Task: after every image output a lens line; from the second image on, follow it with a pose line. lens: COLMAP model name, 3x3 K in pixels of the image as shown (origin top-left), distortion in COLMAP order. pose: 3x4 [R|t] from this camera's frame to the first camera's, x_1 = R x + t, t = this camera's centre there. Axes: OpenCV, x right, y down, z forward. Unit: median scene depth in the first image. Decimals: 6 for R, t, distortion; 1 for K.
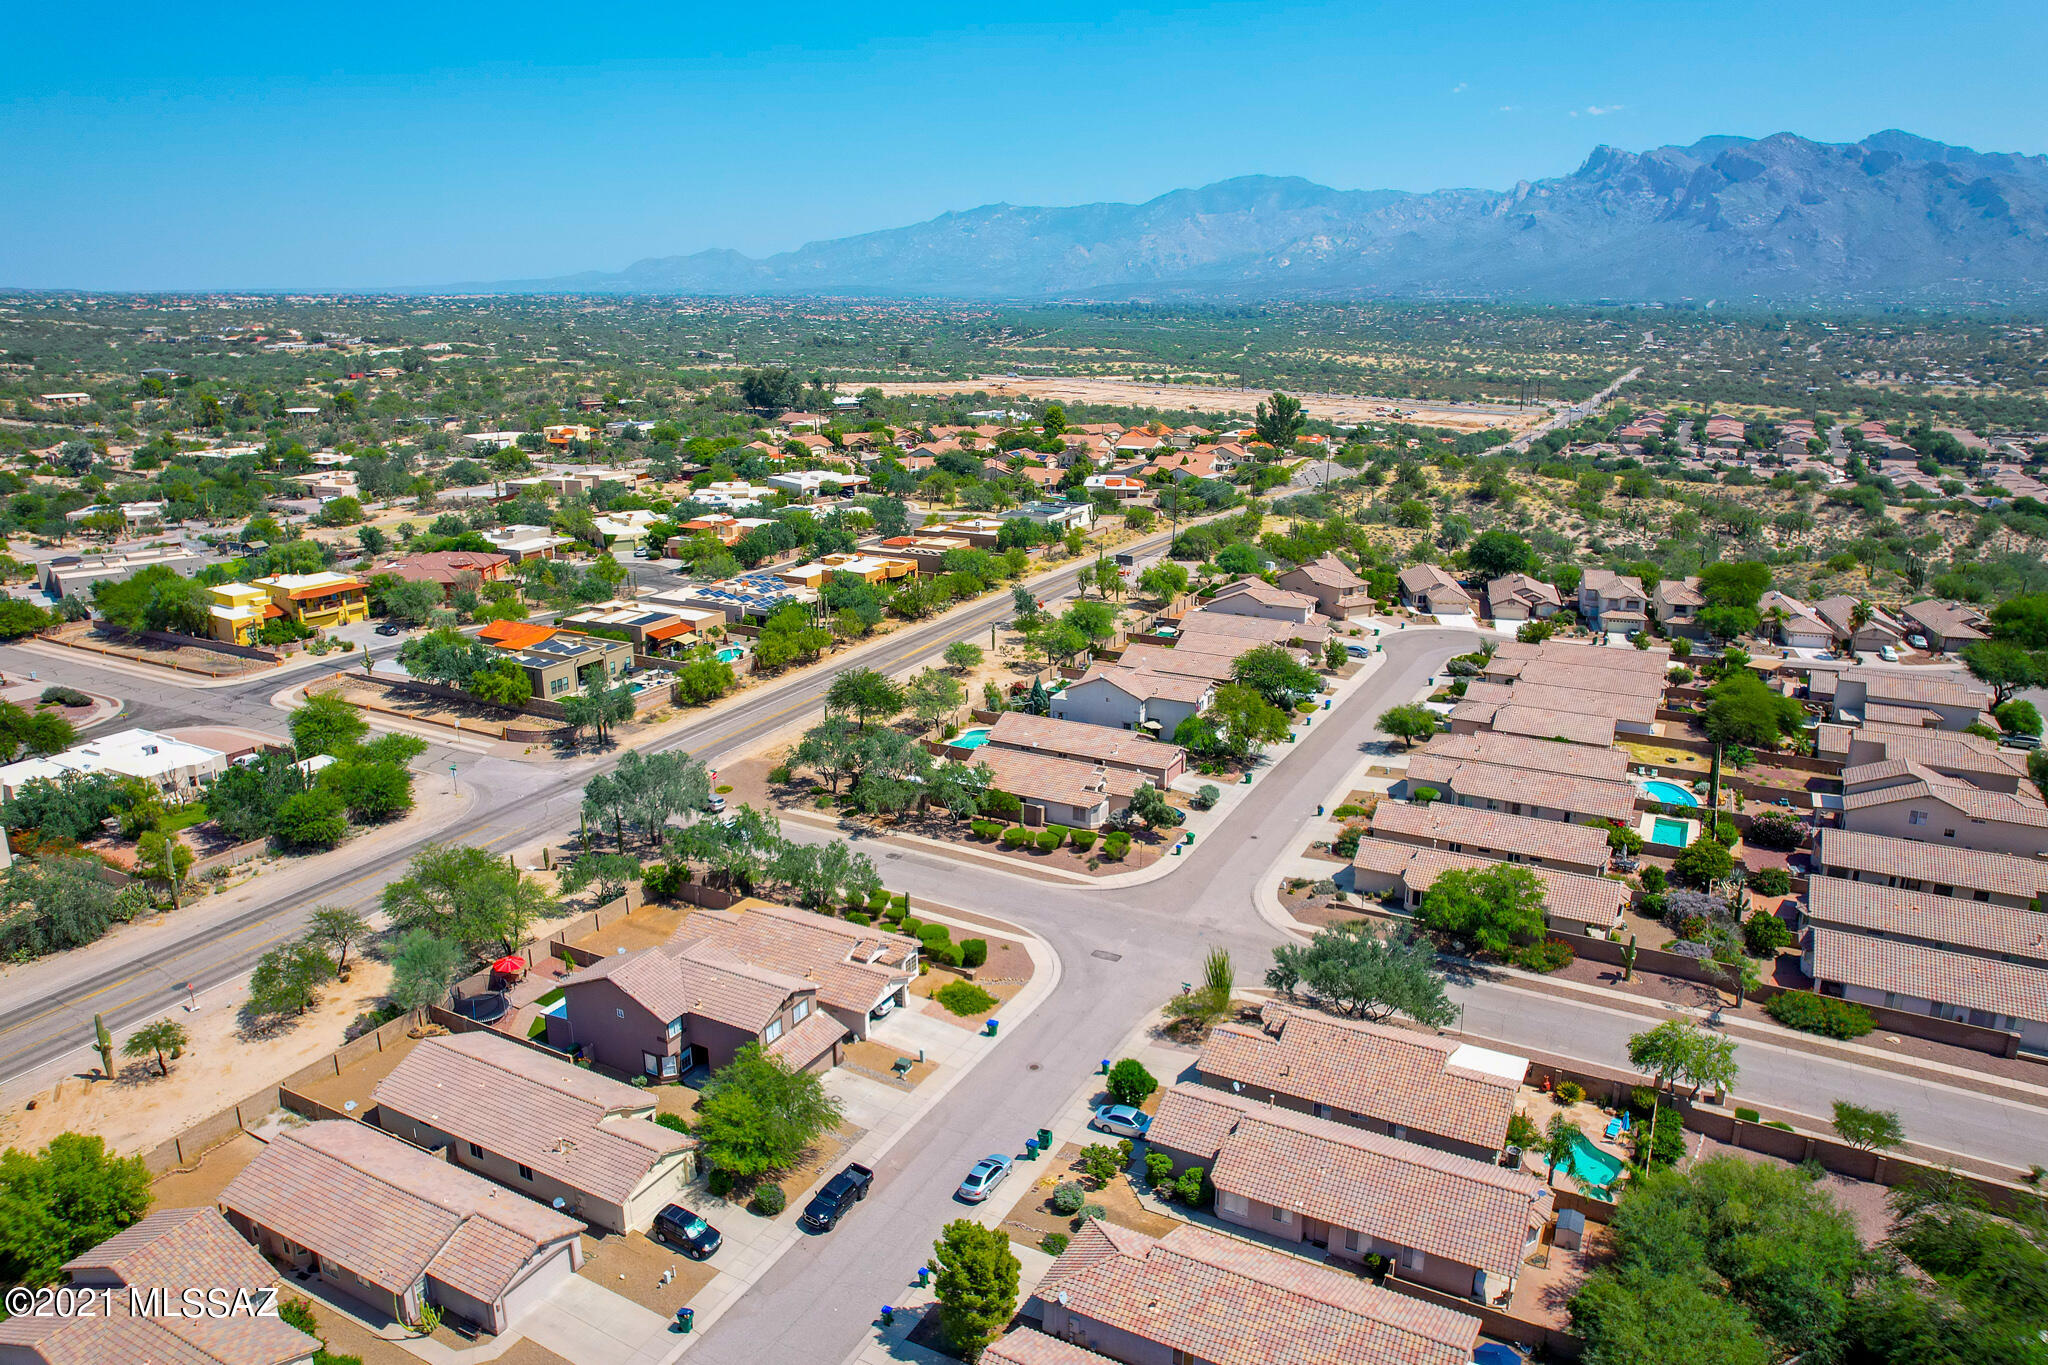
lens RADIAL K [[1328.9, 0, 1030.1], [0, 1328.9, 677.5], [0, 0, 1]] dist [-0.079053, 0.077255]
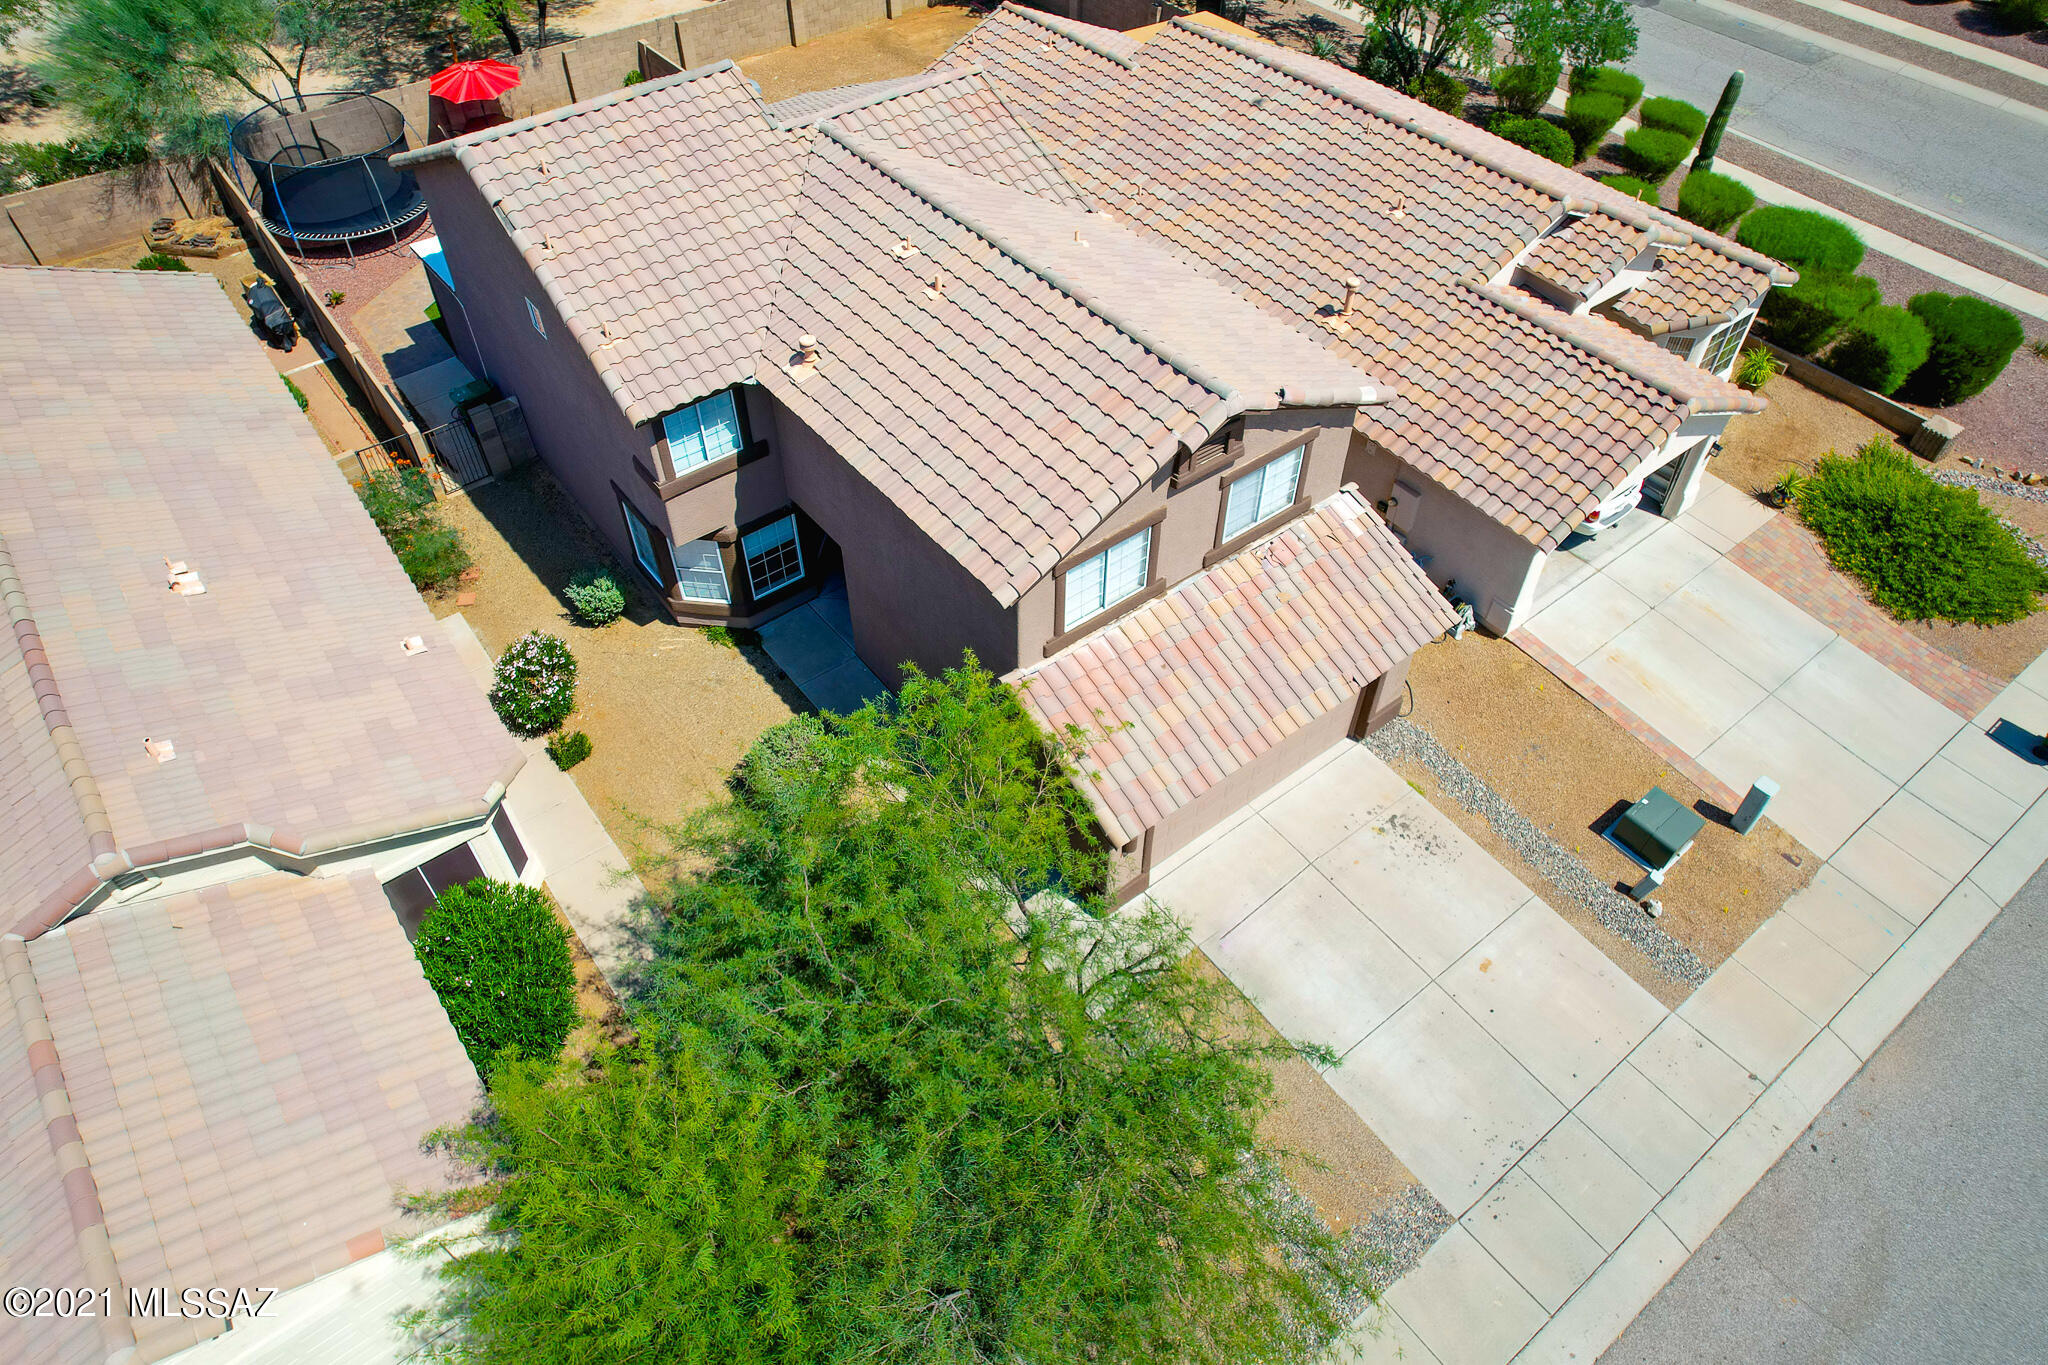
lens RADIAL K [[1306.4, 0, 1025.4], [0, 1306.4, 675.6], [0, 0, 1]] dist [-0.079935, 0.073440]
pose [[0.911397, 0.304987, -0.276294, -0.083448], [-0.116989, 0.835700, 0.536580, 0.100037], [0.394549, -0.456714, 0.797335, 0.473185]]
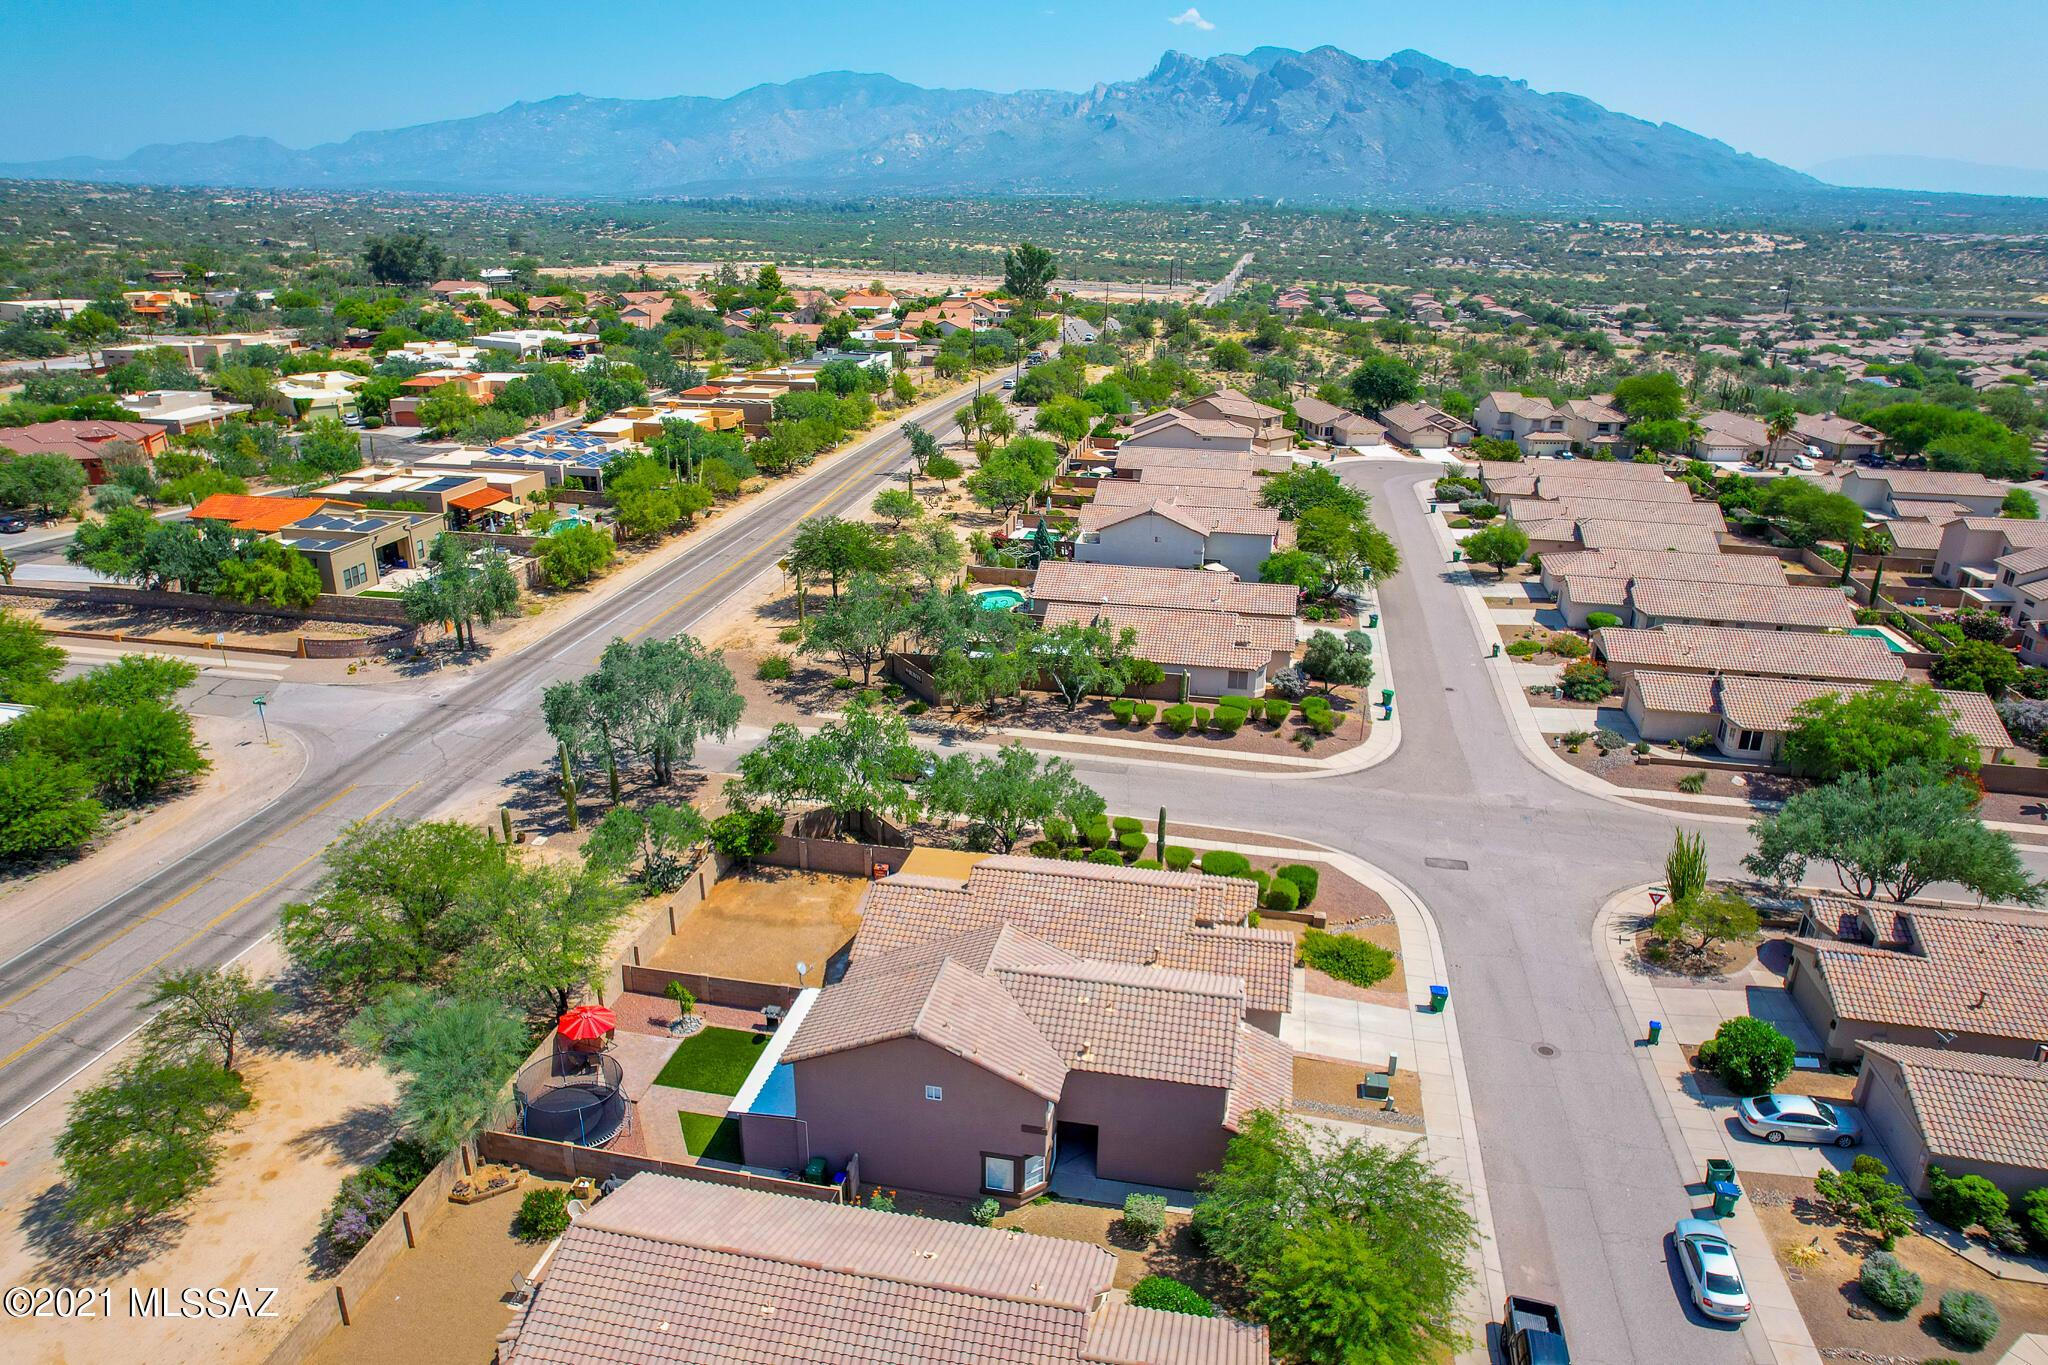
lens RADIAL K [[1306.4, 0, 1025.4], [0, 1306.4, 675.6], [0, 0, 1]] dist [-0.079935, 0.073440]
pose [[0.957817, -0.087449, 0.273750, -0.234063], [0.066988, 0.994276, 0.083237, 0.027863], [-0.279462, -0.061388, 0.958192, 0.290868]]
